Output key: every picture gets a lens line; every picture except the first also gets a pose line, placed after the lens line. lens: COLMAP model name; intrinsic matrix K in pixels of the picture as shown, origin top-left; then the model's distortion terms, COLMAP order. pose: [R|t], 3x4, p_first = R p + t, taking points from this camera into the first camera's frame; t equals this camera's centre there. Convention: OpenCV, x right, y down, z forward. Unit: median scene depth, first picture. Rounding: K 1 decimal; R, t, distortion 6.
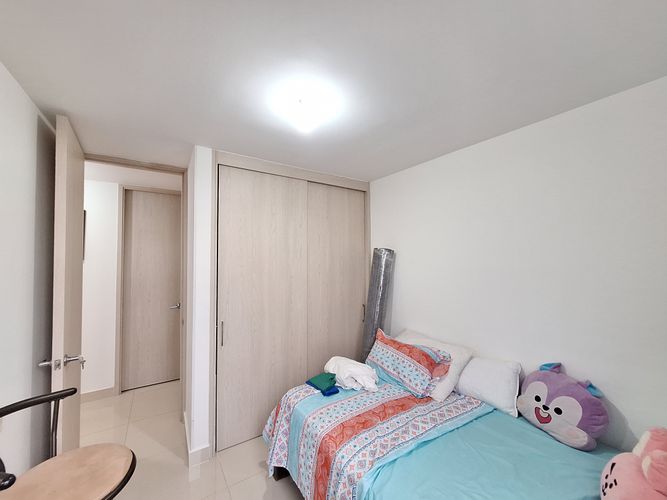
lens RADIAL K [[263.6, 0, 333.9], [0, 263.6, 251.7], [0, 0, 1]] dist [-0.003665, 0.000445]
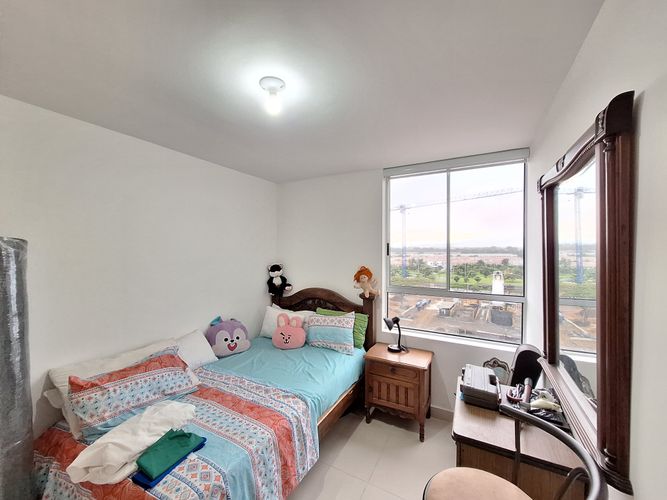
lens RADIAL K [[263.6, 0, 334.3], [0, 263.6, 250.1], [0, 0, 1]] dist [-0.003665, 0.000445]
pose [[-0.468716, -0.003998, 0.883340, -0.922040], [-0.018067, 0.999824, -0.005061, 0.005716], [-0.883164, -0.018332, -0.468706, 1.132066]]
